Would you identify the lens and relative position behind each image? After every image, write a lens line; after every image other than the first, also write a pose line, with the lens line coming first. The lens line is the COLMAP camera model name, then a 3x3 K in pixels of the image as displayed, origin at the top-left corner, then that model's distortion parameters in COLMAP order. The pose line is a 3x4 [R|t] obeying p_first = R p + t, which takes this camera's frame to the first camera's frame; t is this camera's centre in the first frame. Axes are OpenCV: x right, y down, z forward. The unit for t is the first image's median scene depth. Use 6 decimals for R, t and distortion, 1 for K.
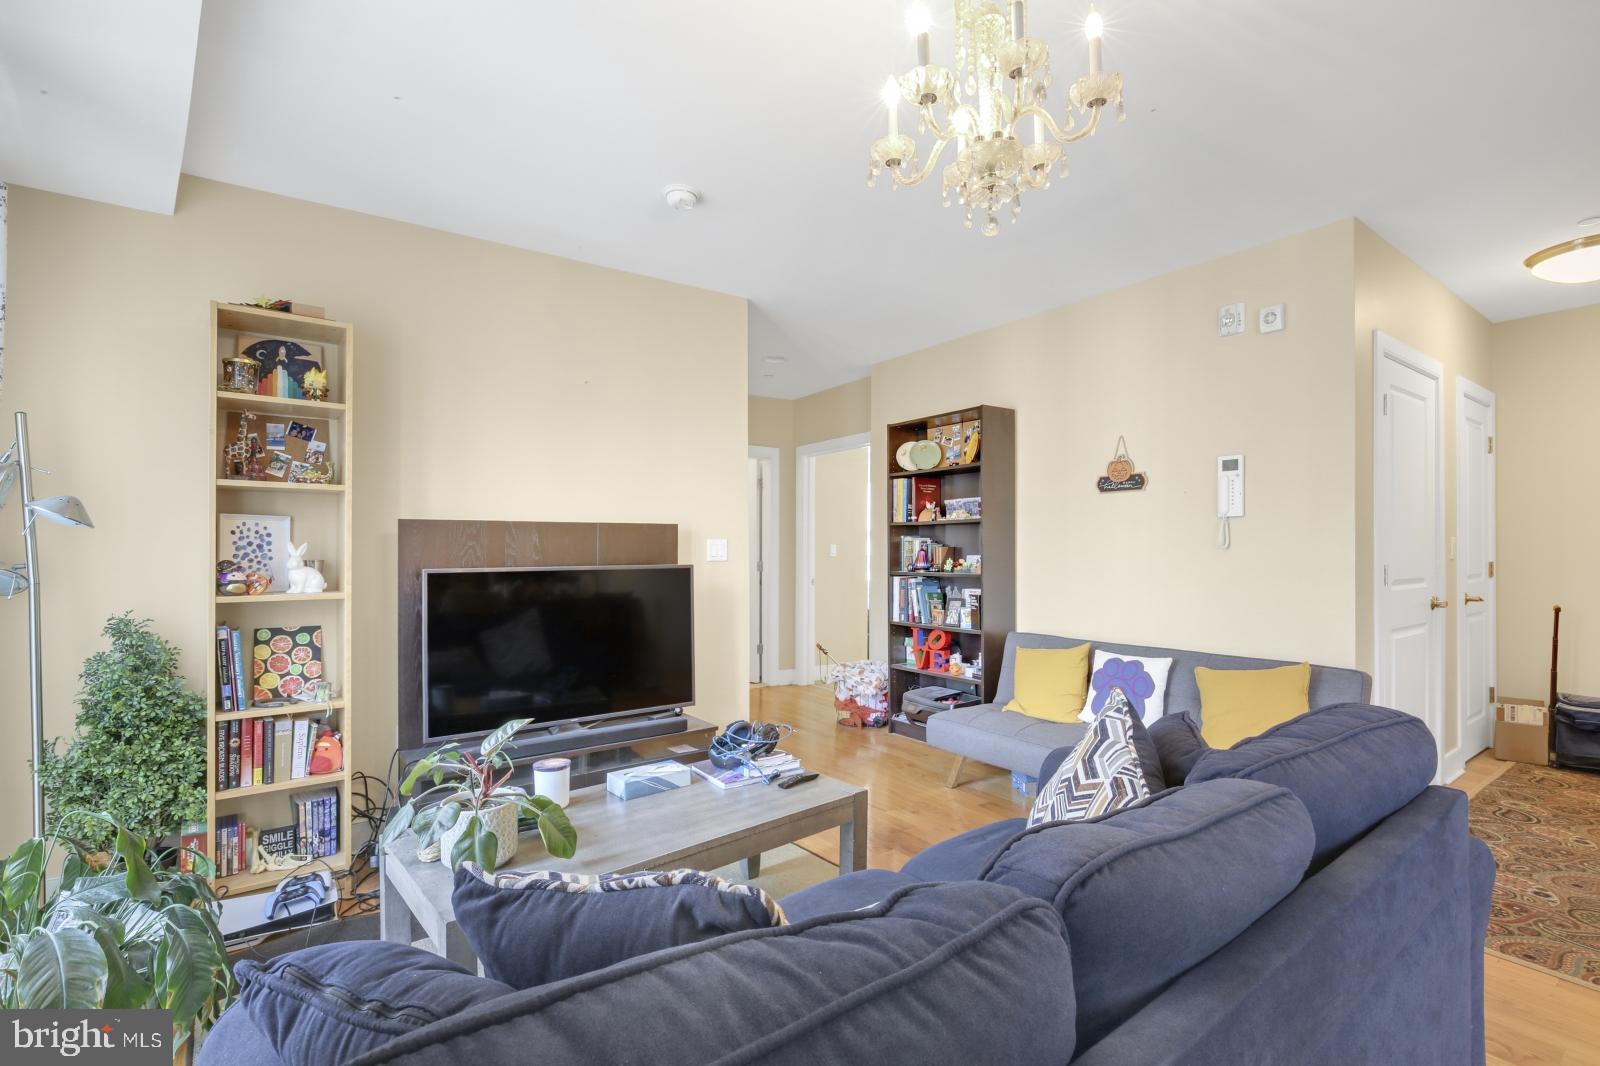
lens RADIAL K [[730.9, 0, 823.9], [0, 730.9, 535.6], [0, 0, 1]] dist [-0.010456, 0.001408]
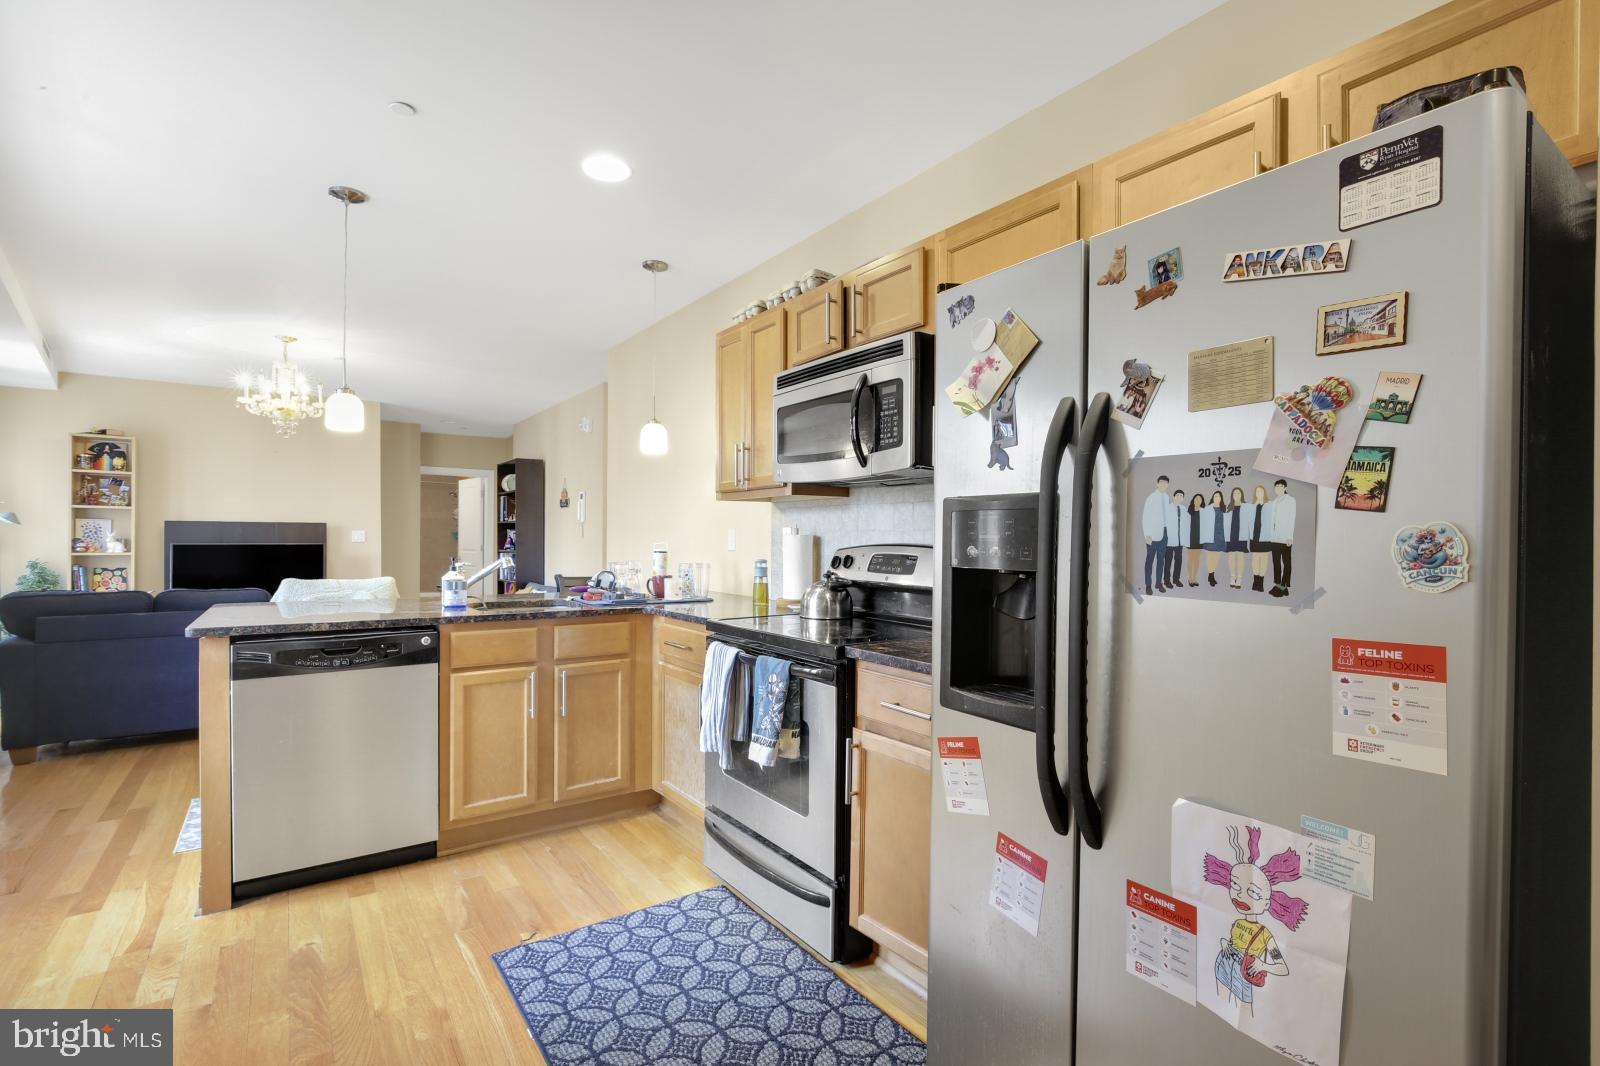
lens RADIAL K [[730.9, 0, 804.2], [0, 730.9, 534.9], [0, 0, 1]] dist [-0.010456, 0.001408]
pose [[0.999950, 0.009975, 0.000007, 1.524439], [-0.009974, 0.999864, 0.013163, -0.031545], [0.000125, -0.013162, 0.999913, -1.348913]]
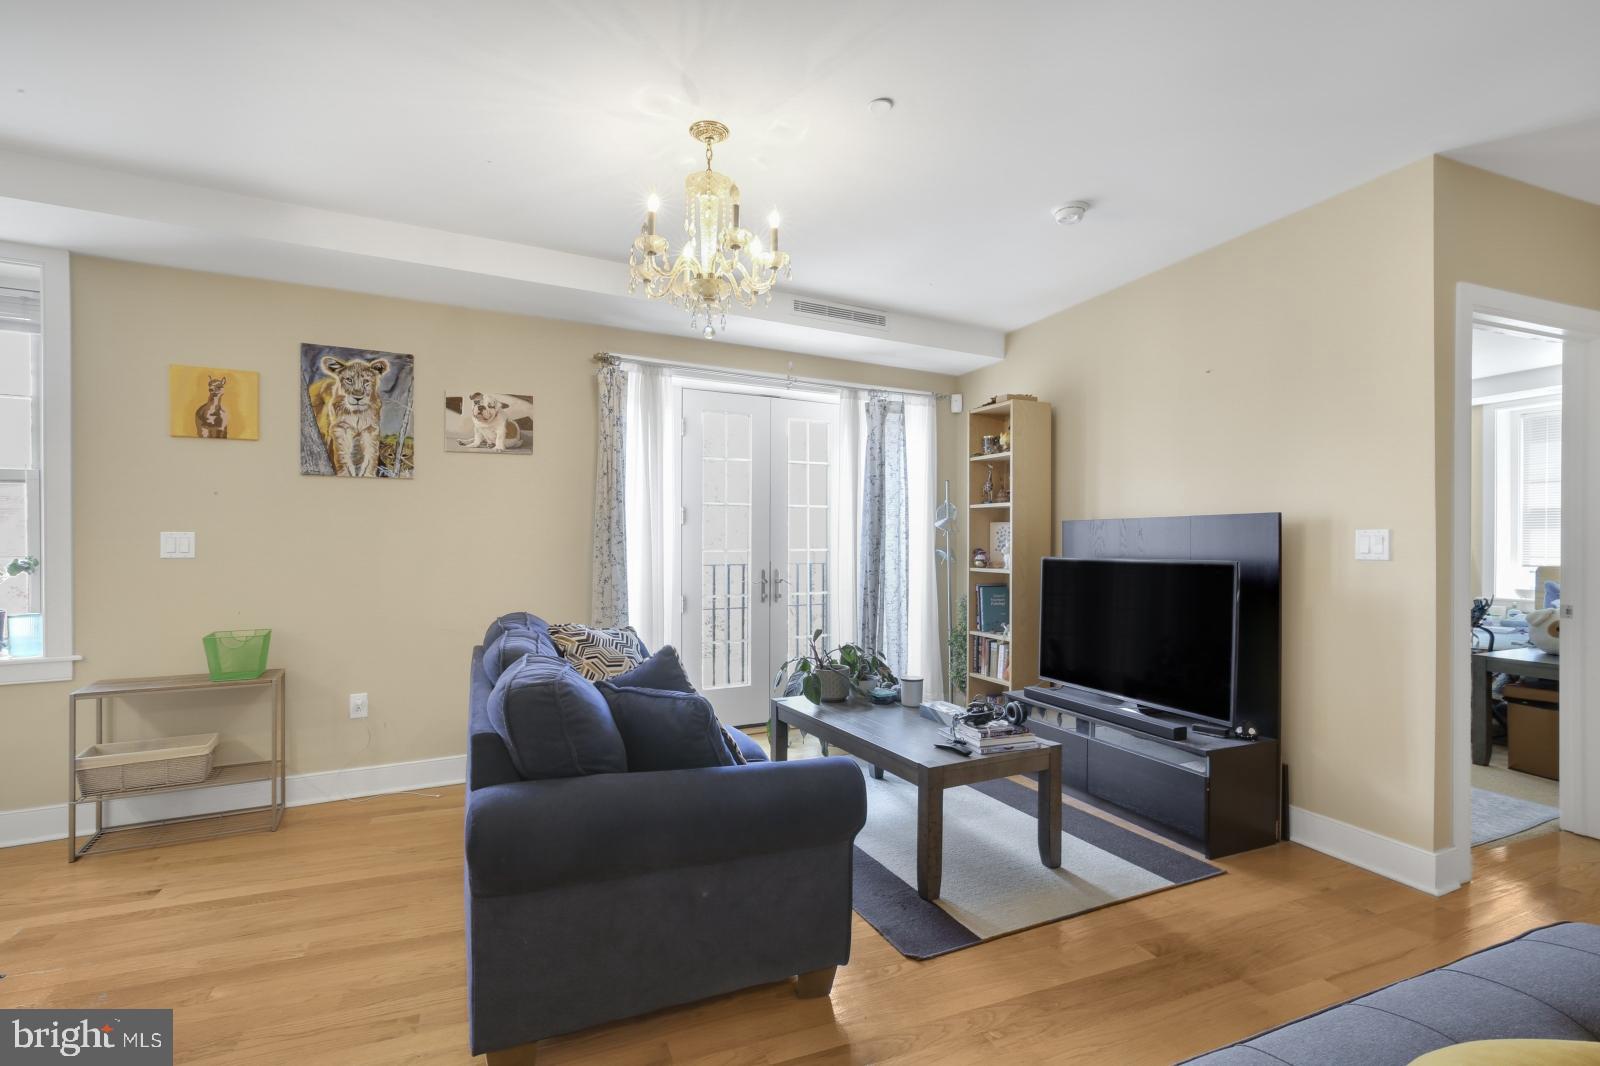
lens RADIAL K [[730.9, 0, 801.7], [0, 730.9, 538.6], [0, 0, 1]] dist [-0.010456, 0.001408]
pose [[-0.242921, -0.003009, -0.970041, 1.007638], [0.017439, 0.999820, -0.007469, 0.013996], [0.969889, -0.018731, -0.242824, 0.951051]]
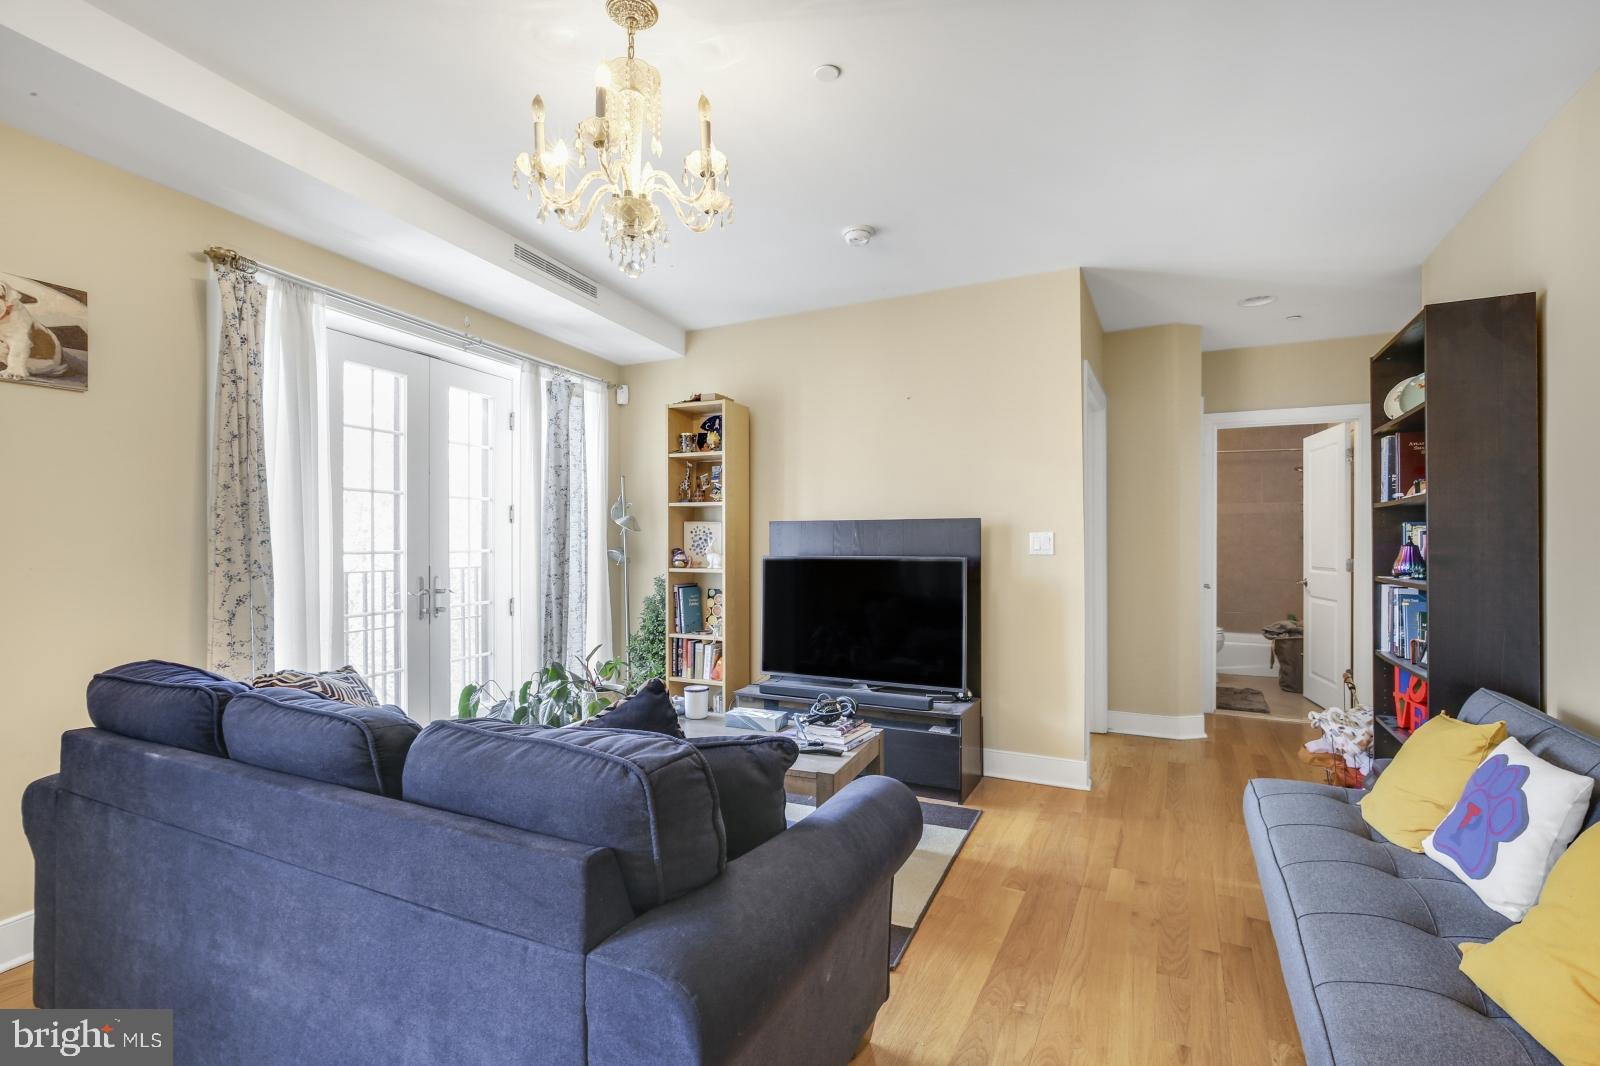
lens RADIAL K [[730.9, 0, 782.3], [0, 730.9, 542.6], [0, 0, 1]] dist [-0.010456, 0.001408]
pose [[0.444045, 0.002863, -0.896000, 0.839016], [0.015147, 0.999828, 0.010701, 0.004881], [0.895877, -0.018323, 0.443925, 0.408570]]
